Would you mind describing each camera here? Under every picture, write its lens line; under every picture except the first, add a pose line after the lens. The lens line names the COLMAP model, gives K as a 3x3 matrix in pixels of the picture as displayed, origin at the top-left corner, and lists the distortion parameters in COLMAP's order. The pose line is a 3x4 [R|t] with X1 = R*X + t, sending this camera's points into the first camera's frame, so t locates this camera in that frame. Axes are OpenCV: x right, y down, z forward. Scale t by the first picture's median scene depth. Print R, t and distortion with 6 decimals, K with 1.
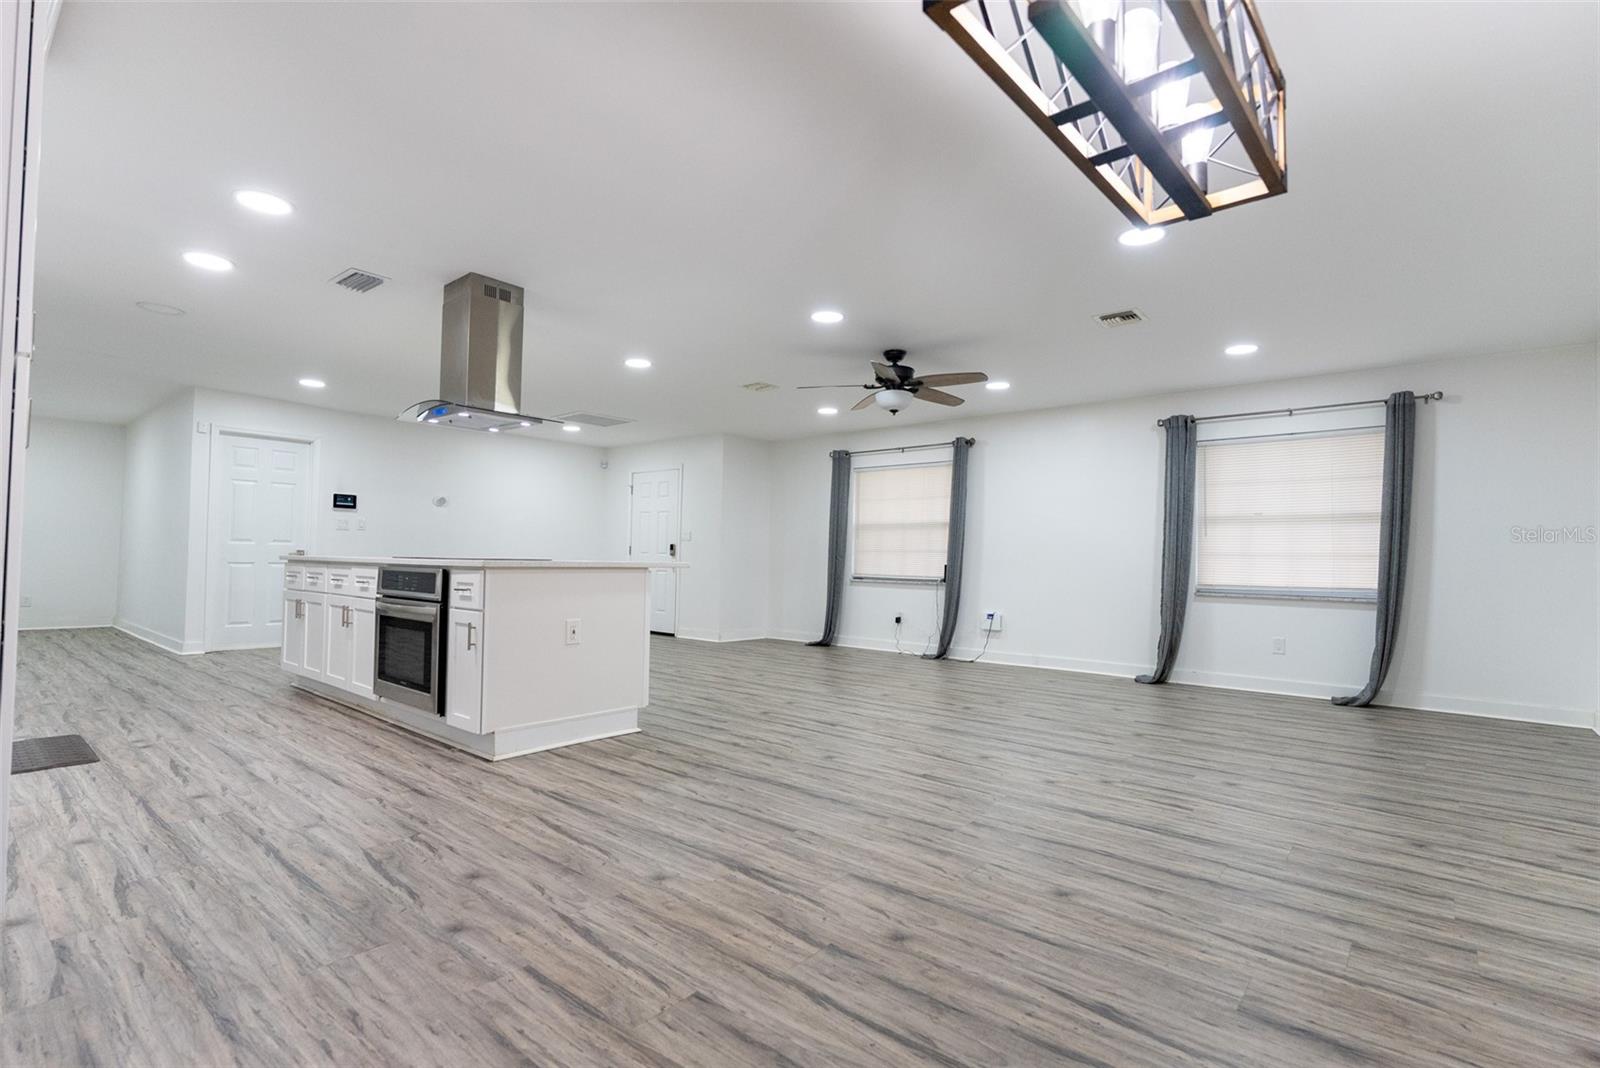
lens RADIAL K [[751.5, 0, 801.7], [0, 751.5, 540.6], [0, 0, 1]] dist [-0.000910, 0.000096]
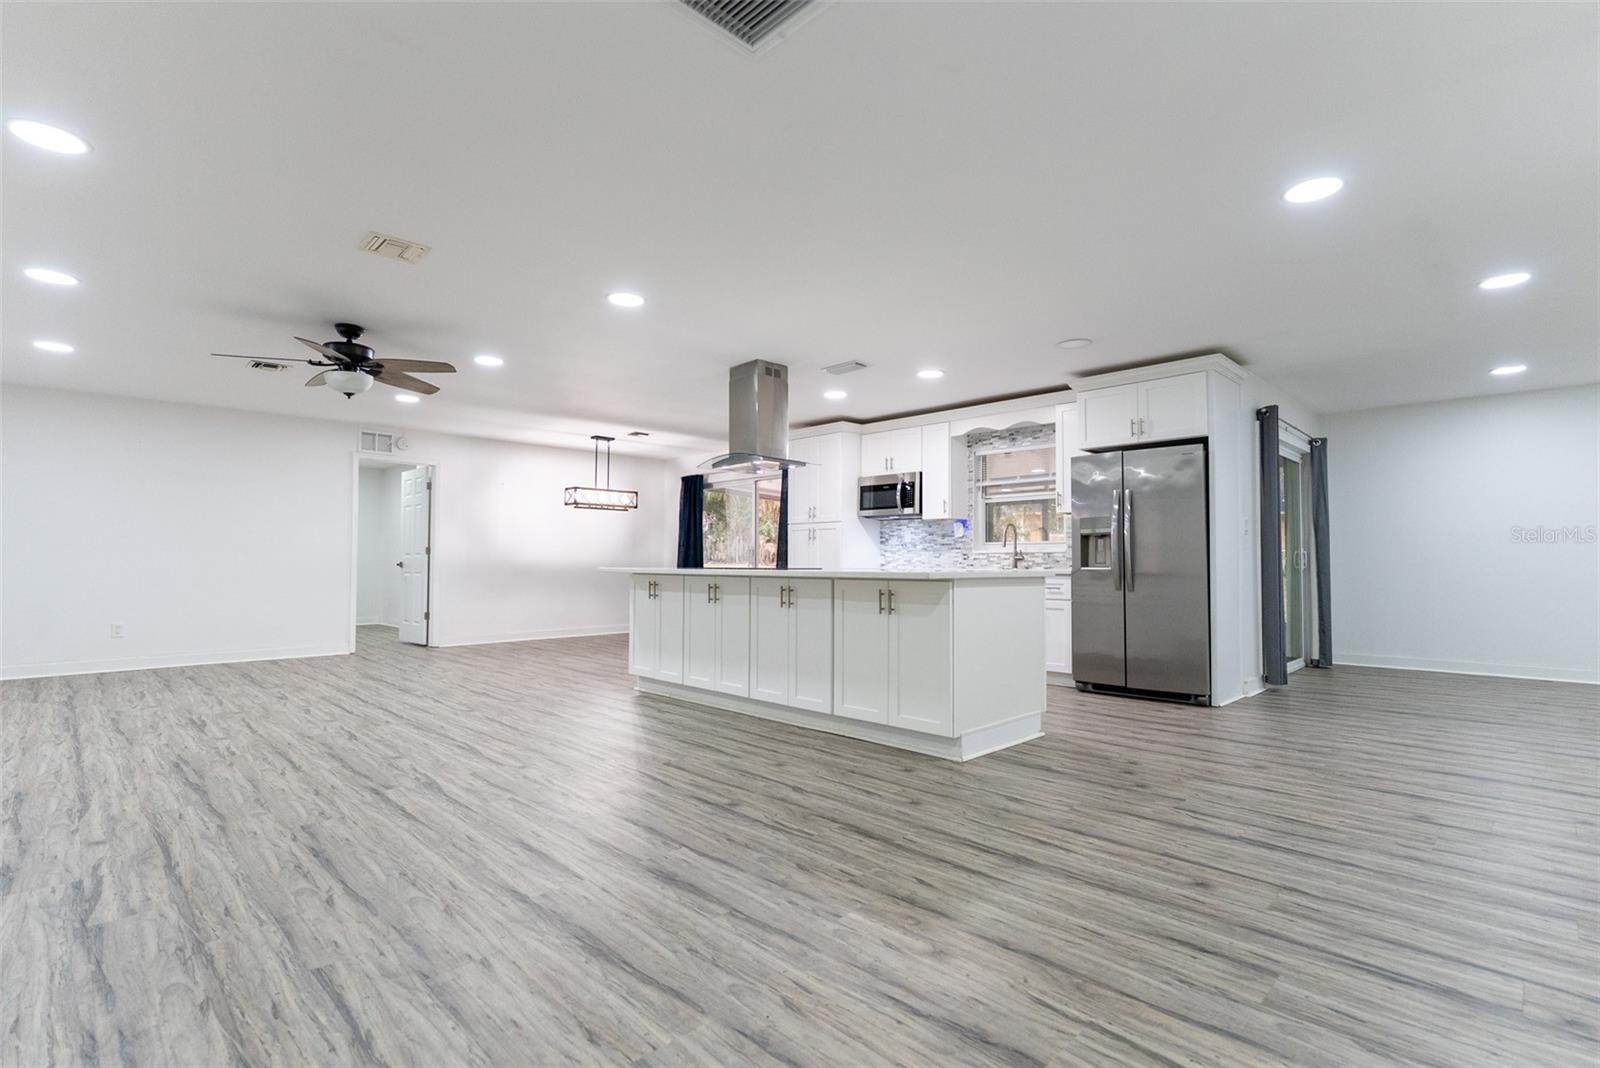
lens RADIAL K [[746.1, 0, 802.0], [0, 746.1, 535.9], [0, 0, 1]] dist [-0.000084, -0.000512]
pose [[-0.996332, -0.018381, 0.083575, -0.487398], [-0.023698, 0.997727, -0.063088, 0.038352], [-0.082226, -0.064837, -0.994502, 1.817694]]
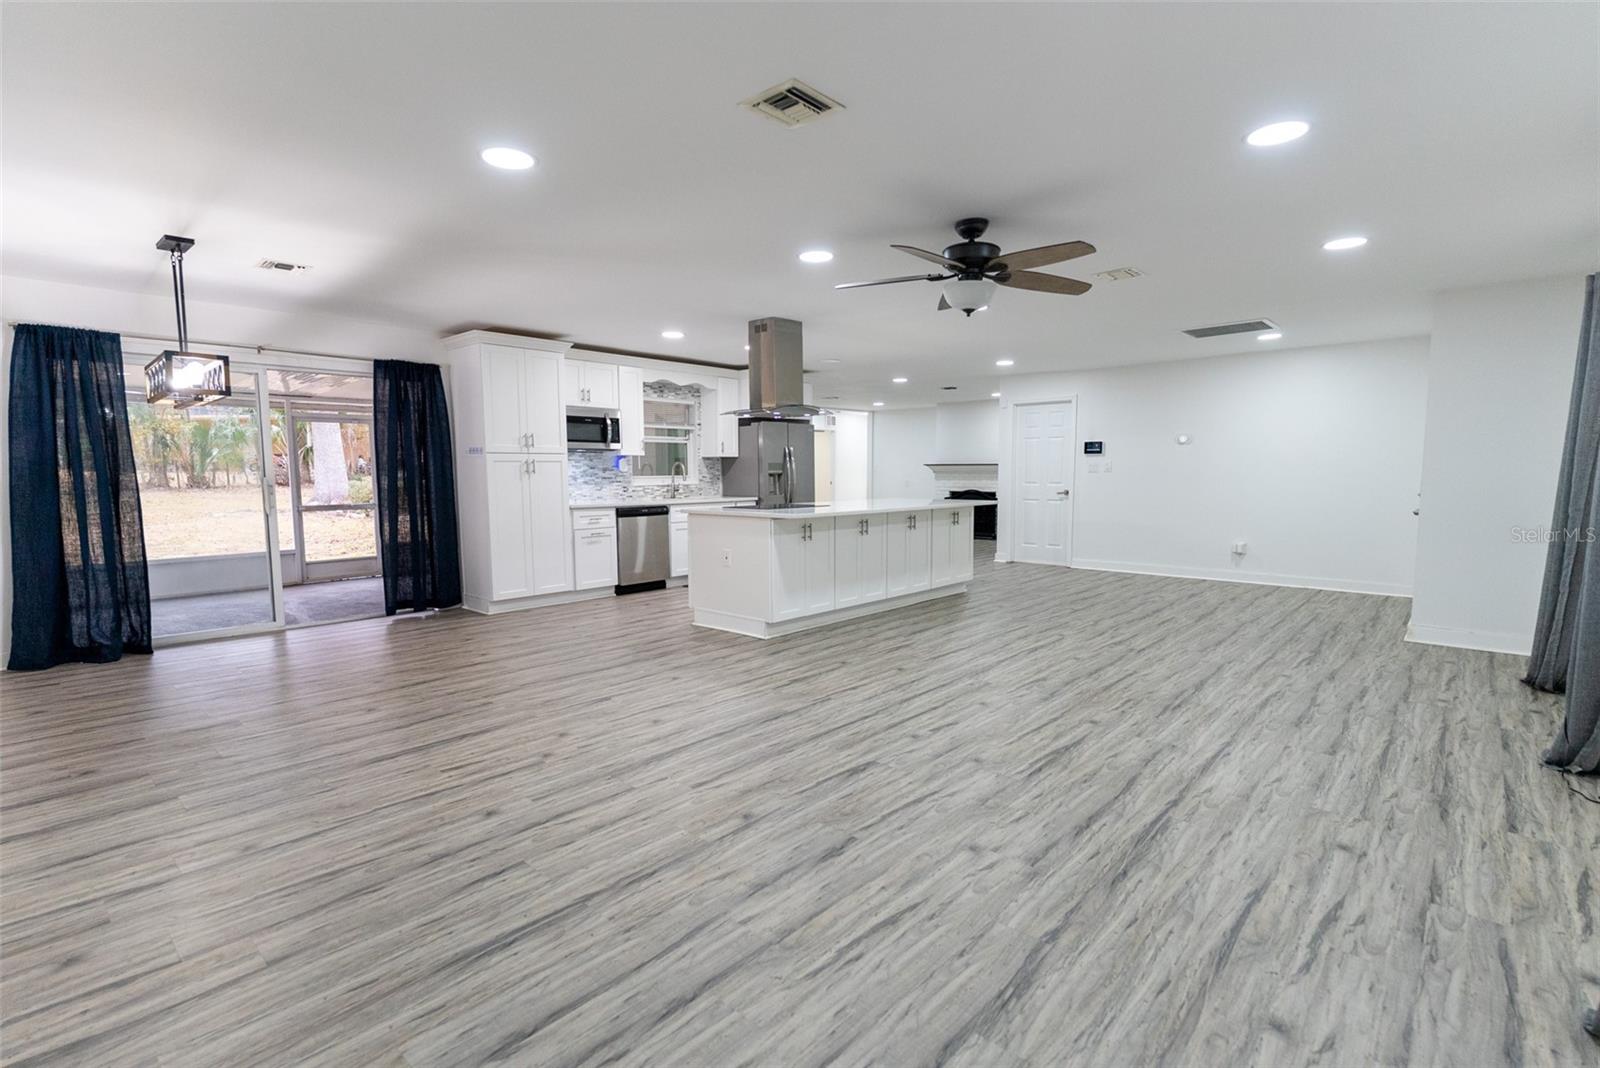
lens RADIAL K [[751.5, 0, 801.7], [0, 751.5, 540.6], [0, 0, 1]] dist [-0.000910, 0.000096]
pose [[-0.033373, 0.075272, -0.996604, 0.844935], [0.031455, 0.996745, 0.074229, -0.013901], [0.998948, -0.028870, -0.035632, 0.858641]]
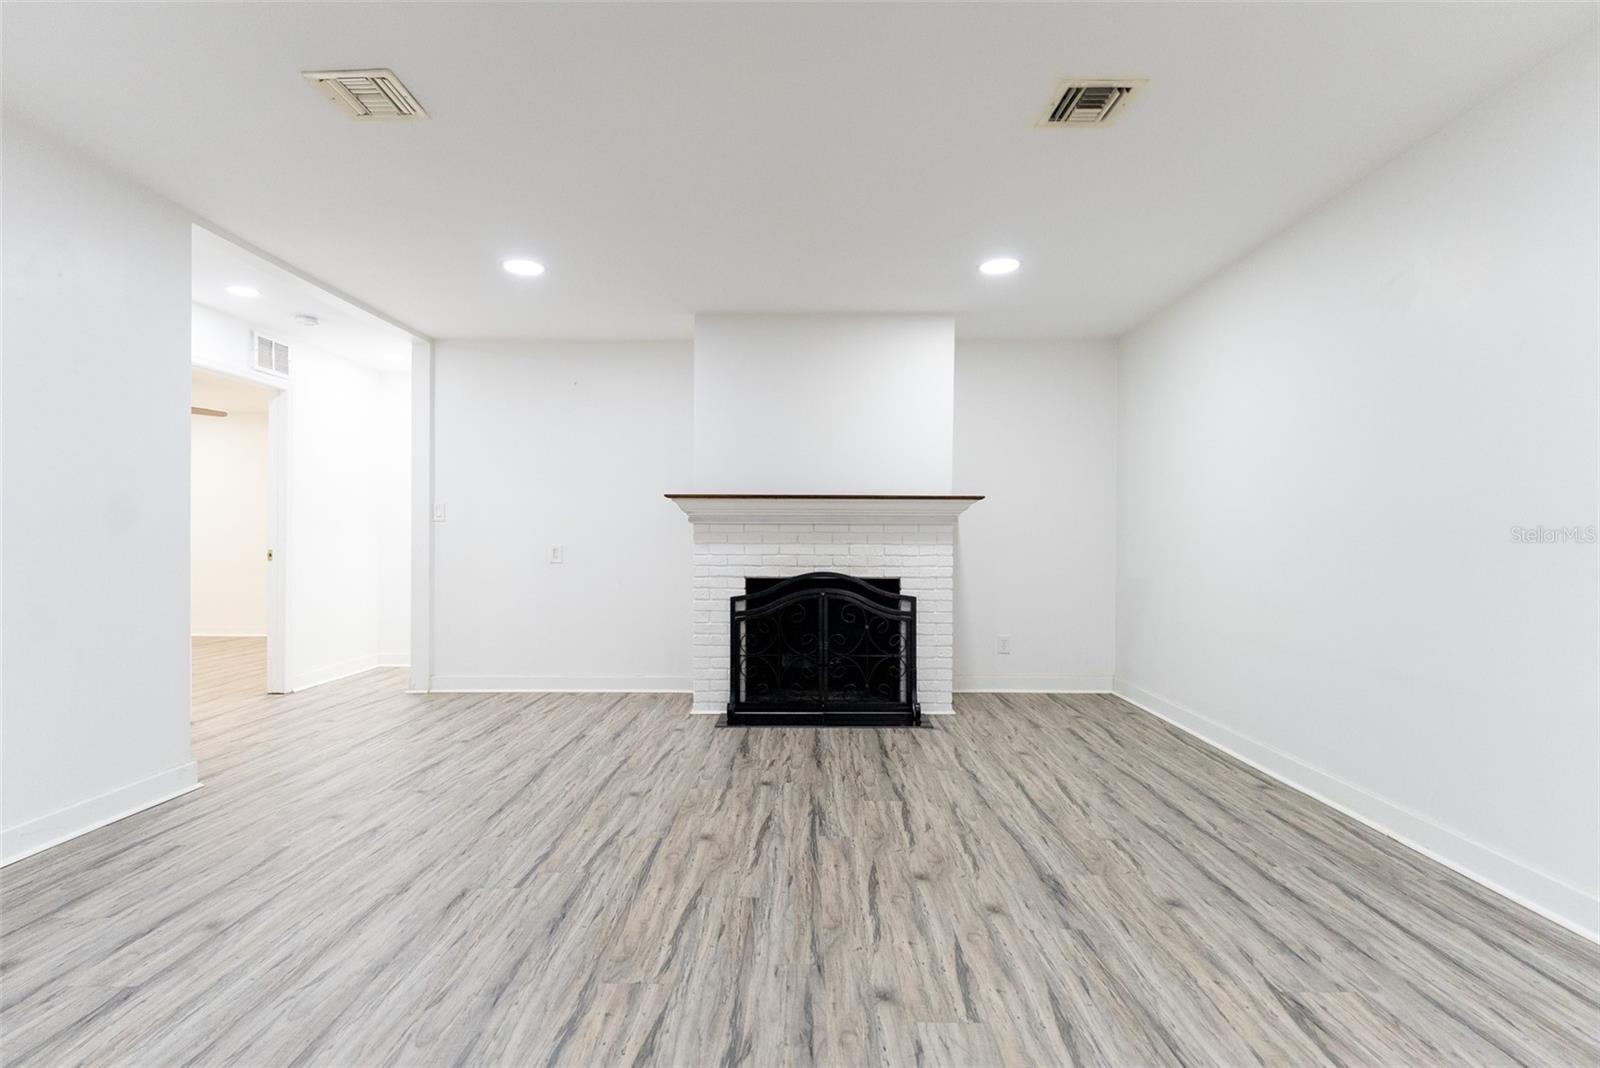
lens RADIAL K [[742.9, 0, 803.4], [0, 742.9, 539.6], [0, 0, 1]] dist [0.000109, -0.000688]
pose [[0.641934, -0.015153, -0.766610, -1.082994], [0.030990, 0.999501, 0.006193, -0.021268], [0.766133, -0.027733, 0.642083, 0.788430]]
